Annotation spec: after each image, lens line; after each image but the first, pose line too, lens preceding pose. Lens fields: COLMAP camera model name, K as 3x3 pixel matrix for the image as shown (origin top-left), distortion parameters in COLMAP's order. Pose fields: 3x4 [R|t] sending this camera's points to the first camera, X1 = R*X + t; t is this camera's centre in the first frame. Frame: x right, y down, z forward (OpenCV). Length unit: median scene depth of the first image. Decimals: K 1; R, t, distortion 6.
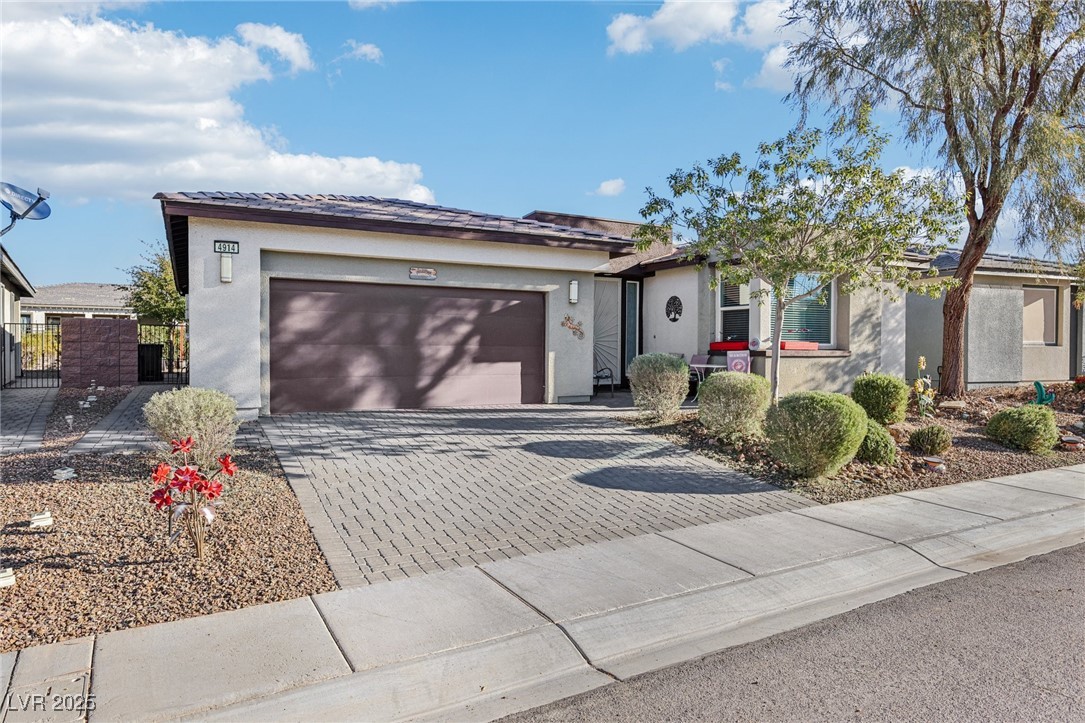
lens RADIAL K [[671.9, 0, 543.9], [0, 671.9, 359.2], [0, 0, 1]] dist [-0.003670, -0.000184]
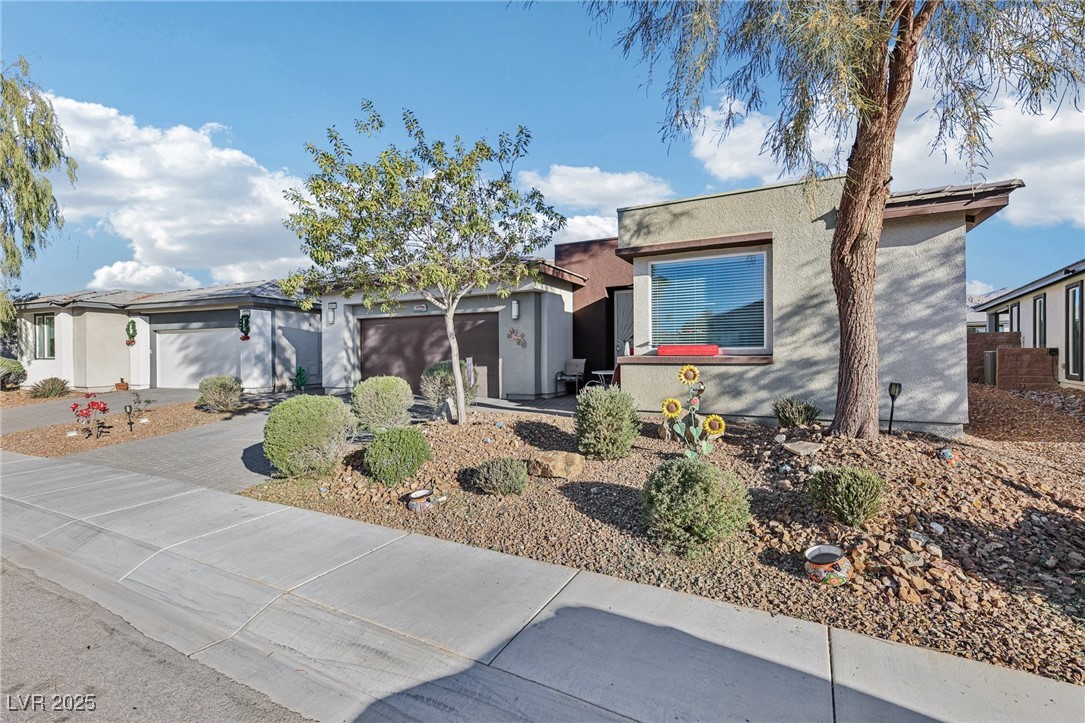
lens RADIAL K [[467.0, 0, 542.8], [0, 467.0, 359.6], [0, 0, 1]] dist [0.003277, -0.000002]
pose [[0.569361, 0.001322, -0.822086, 0.802698], [-0.006737, 0.999973, -0.003059, -0.006603], [0.822060, 0.007280, 0.569355, 0.574592]]
